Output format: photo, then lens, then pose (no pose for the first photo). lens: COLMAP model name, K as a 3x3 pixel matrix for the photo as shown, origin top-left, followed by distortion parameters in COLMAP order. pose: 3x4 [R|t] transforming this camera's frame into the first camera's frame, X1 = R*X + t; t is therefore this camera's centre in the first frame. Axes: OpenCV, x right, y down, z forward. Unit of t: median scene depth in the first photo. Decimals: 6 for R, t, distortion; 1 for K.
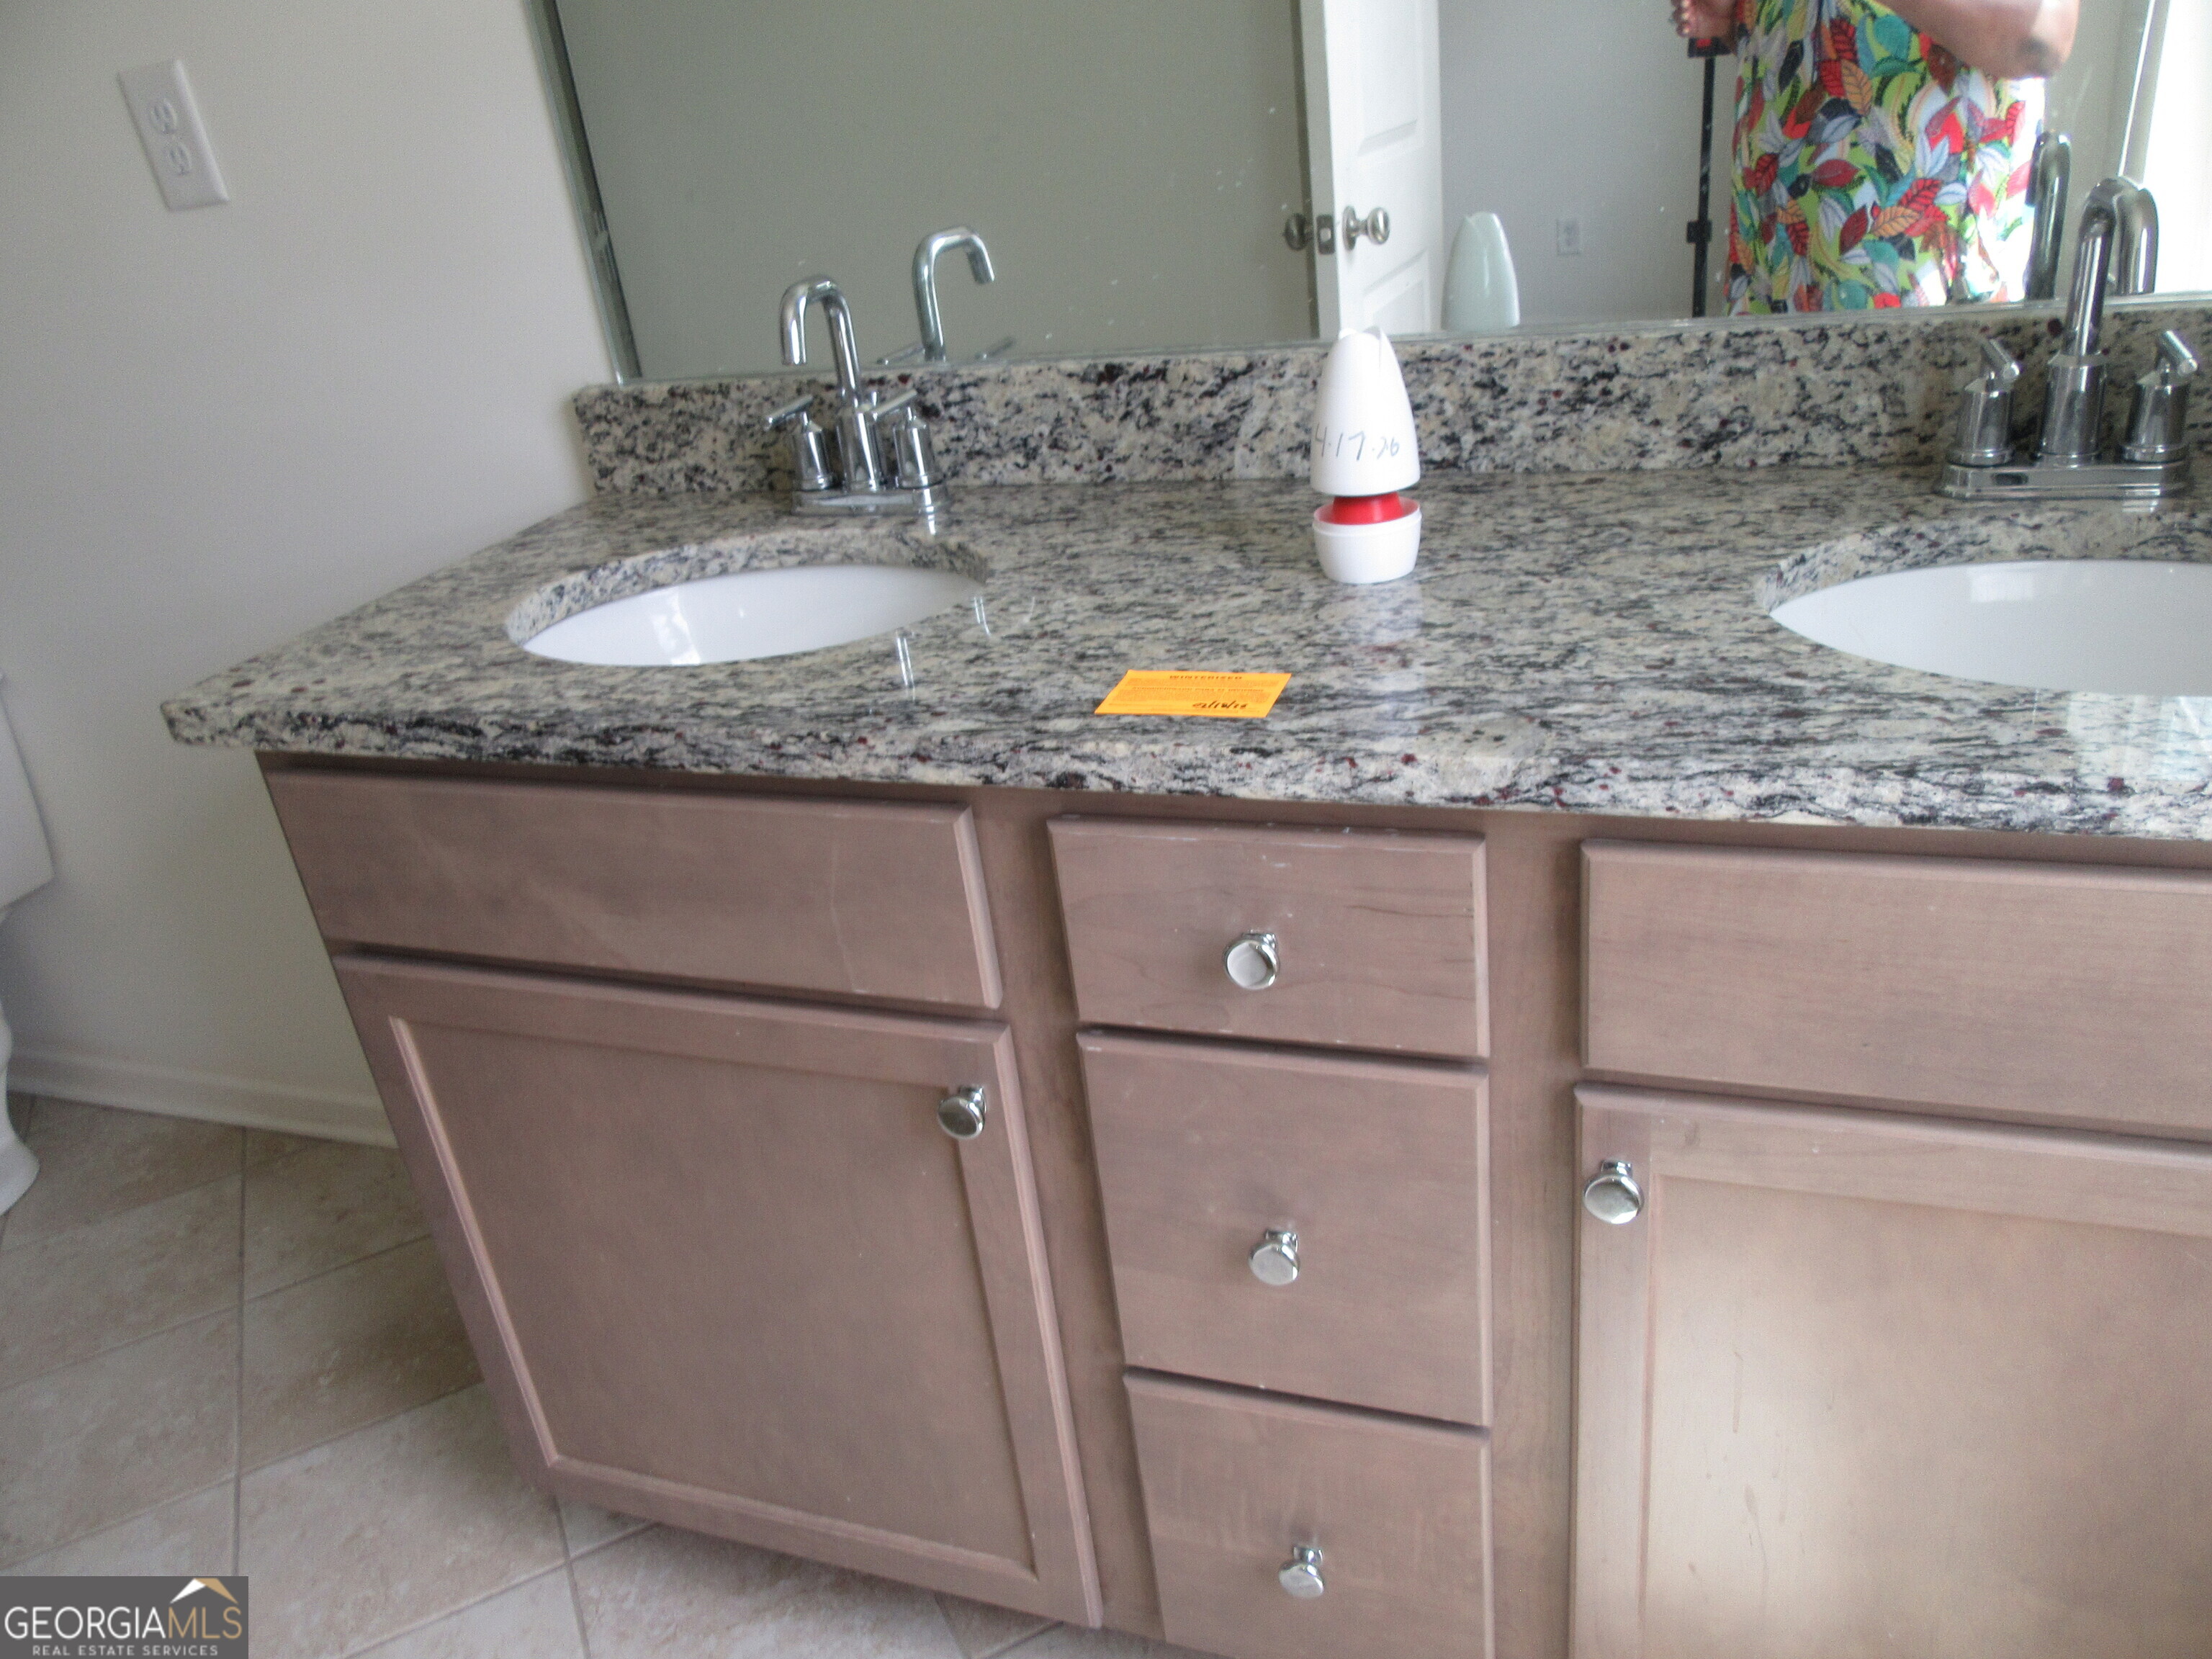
lens RADIAL K [[1628.4, 0, 1118.4], [0, 1628.4, 838.0], [0, 0, 1]] dist [-0.014186, 0.001234]
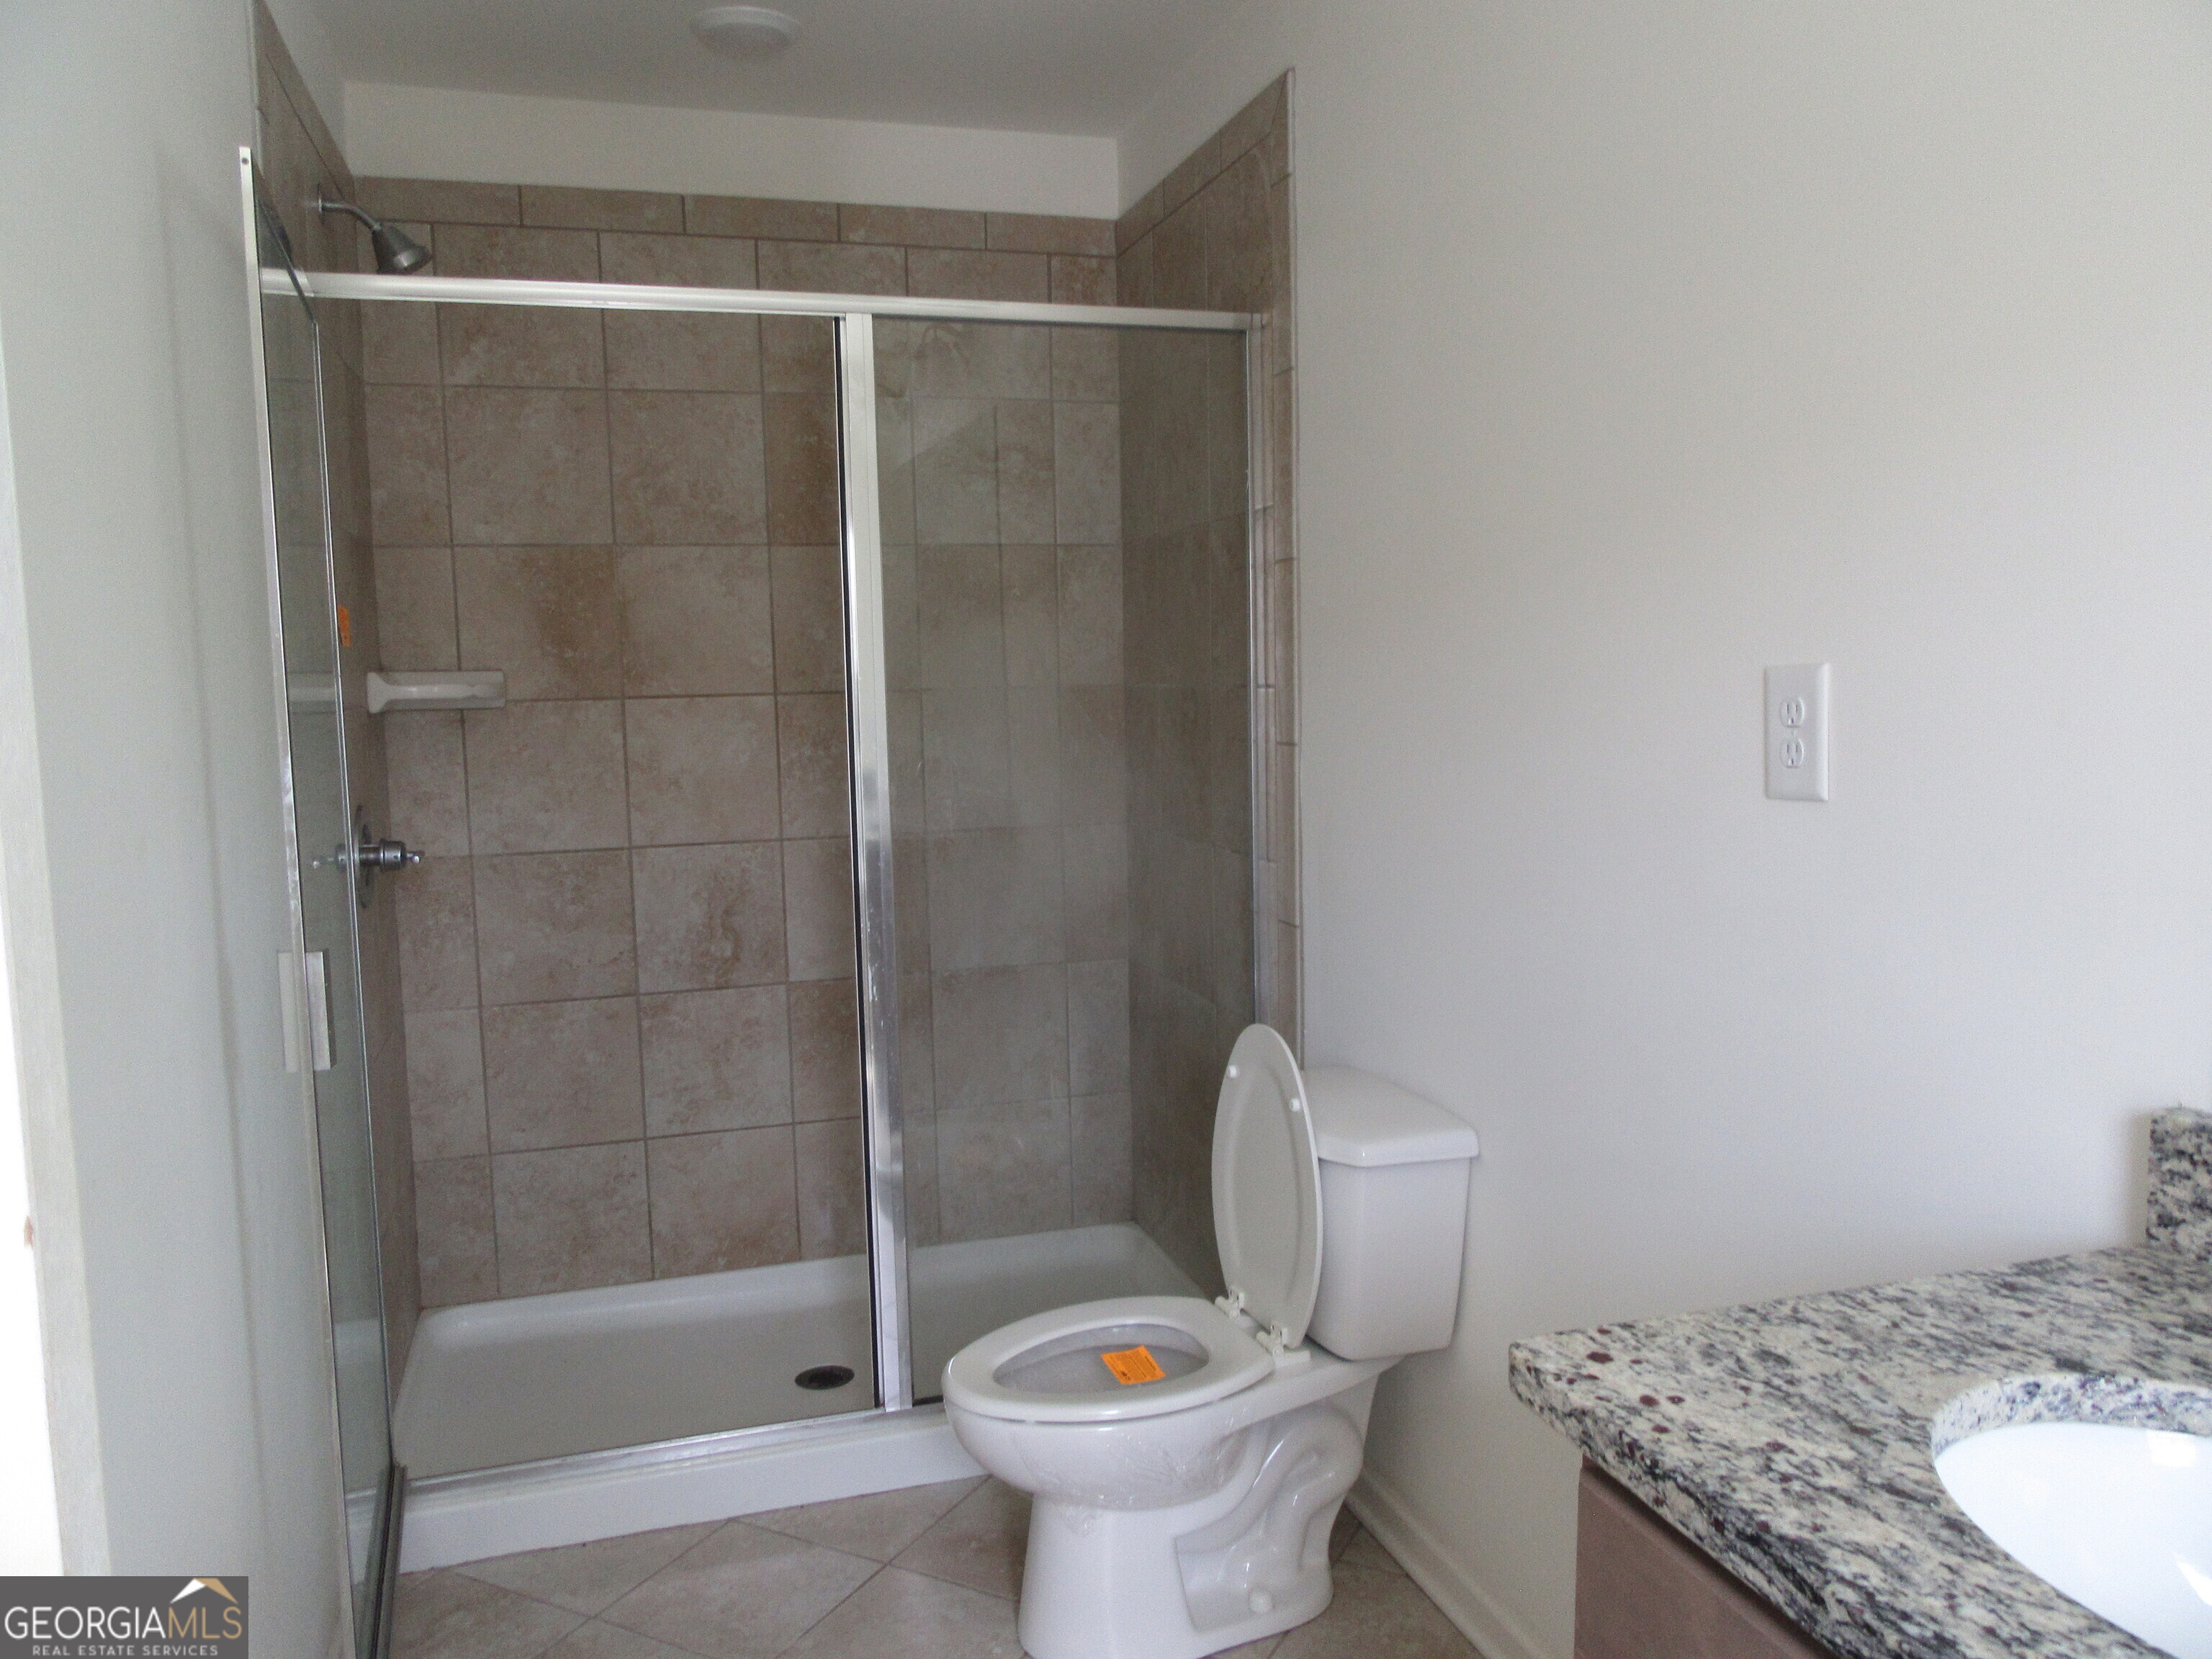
lens RADIAL K [[1628.4, 0, 1093.5], [0, 1628.4, 835.7], [0, 0, 1]] dist [-0.014186, 0.001234]
pose [[0.585668, 0.181781, -0.789904, -0.069025], [-0.407184, 0.908619, -0.092803, -0.160699], [0.700852, 0.375988, 0.606168, 0.189837]]
